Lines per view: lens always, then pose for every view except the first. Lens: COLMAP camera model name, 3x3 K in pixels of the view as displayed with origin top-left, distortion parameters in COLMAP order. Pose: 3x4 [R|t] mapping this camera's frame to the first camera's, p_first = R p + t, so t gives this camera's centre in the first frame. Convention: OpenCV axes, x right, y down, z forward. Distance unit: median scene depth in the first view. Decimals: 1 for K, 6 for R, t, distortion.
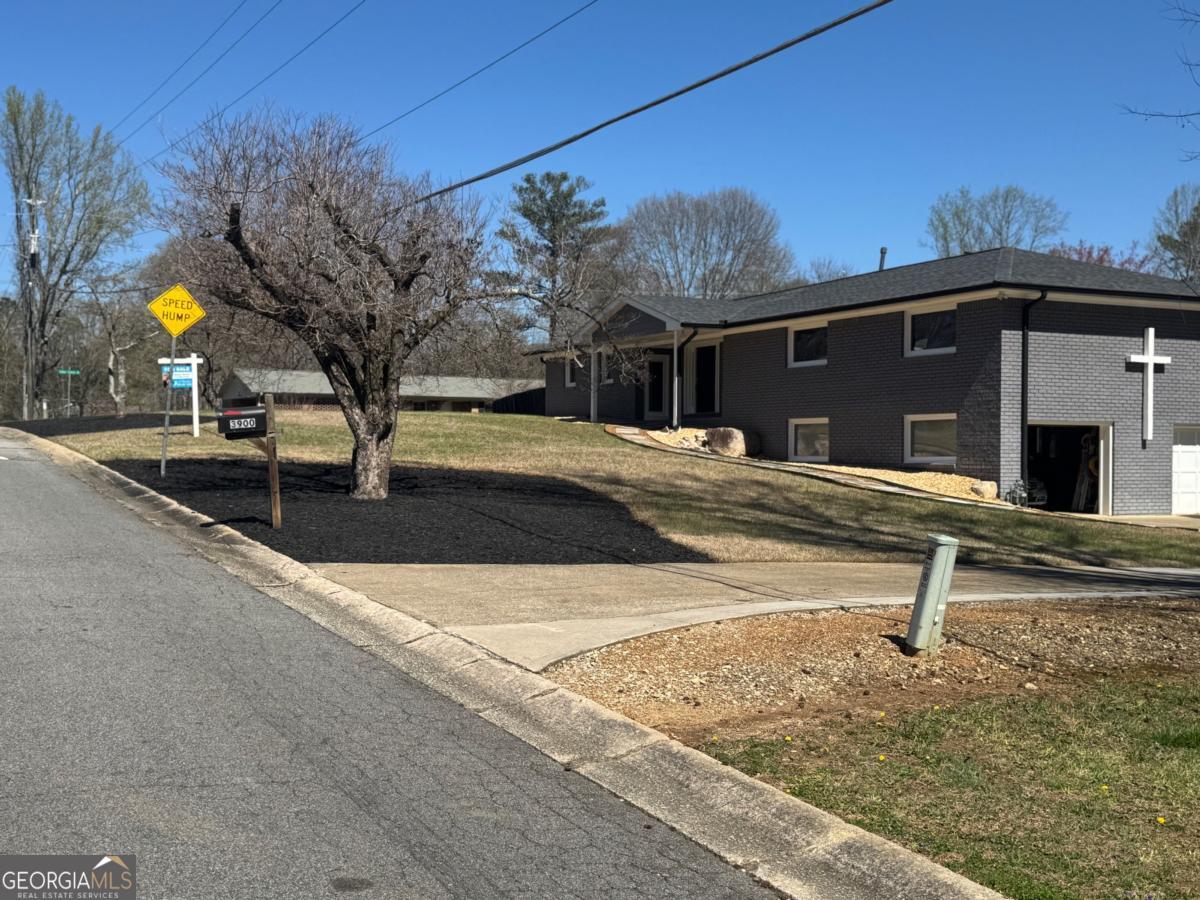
lens RADIAL K [[1409.8, 0, 600.0], [0, 1409.8, 450.0], [0, 0, 1]] dist [-0.000407, -0.018812]
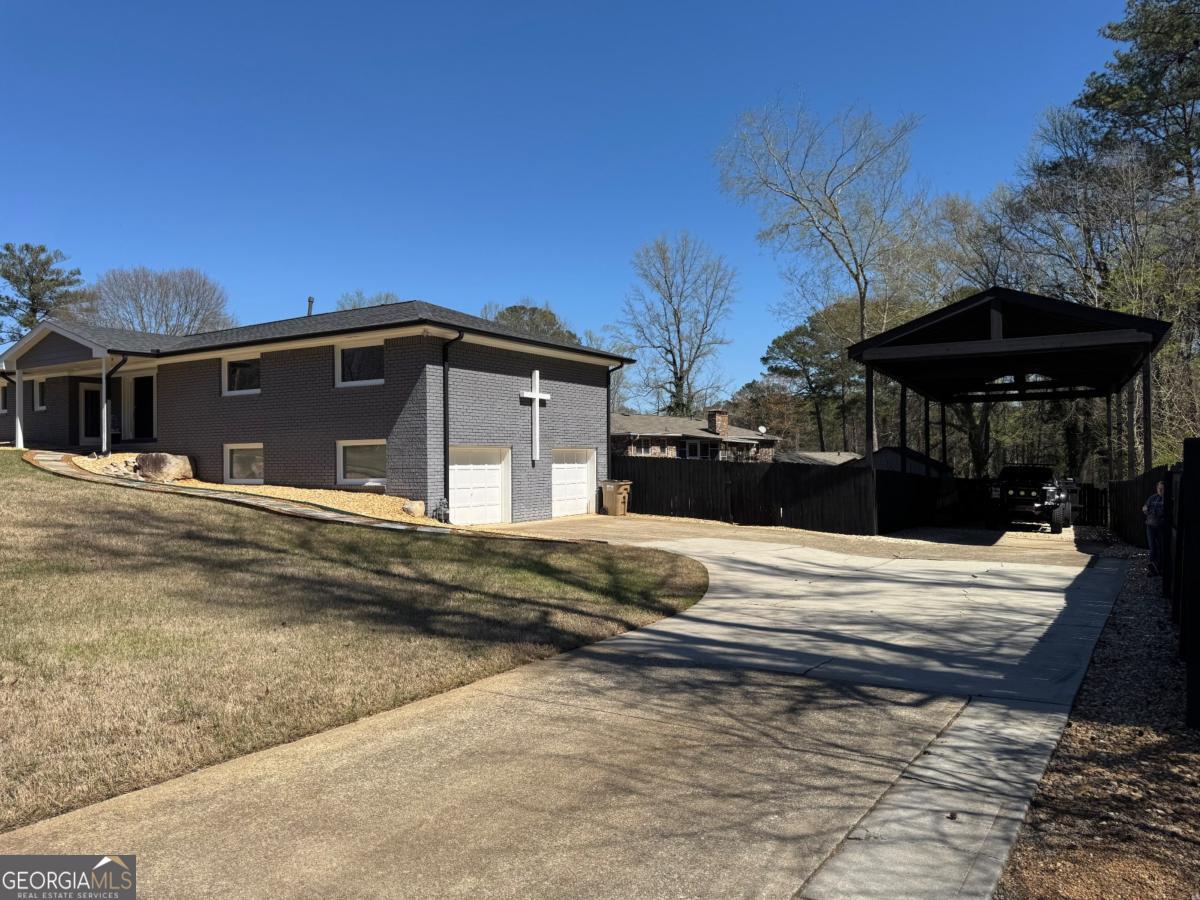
lens RADIAL K [[832.7, 0, 600.6], [0, 832.7, 467.9], [0, 0, 1]] dist [-0.006235, -0.004575]
pose [[0.859004, -0.018747, 0.511625, 0.056172], [0.013183, 0.999808, 0.014502, -0.009445], [-0.511798, -0.005713, 0.859087, 0.311404]]
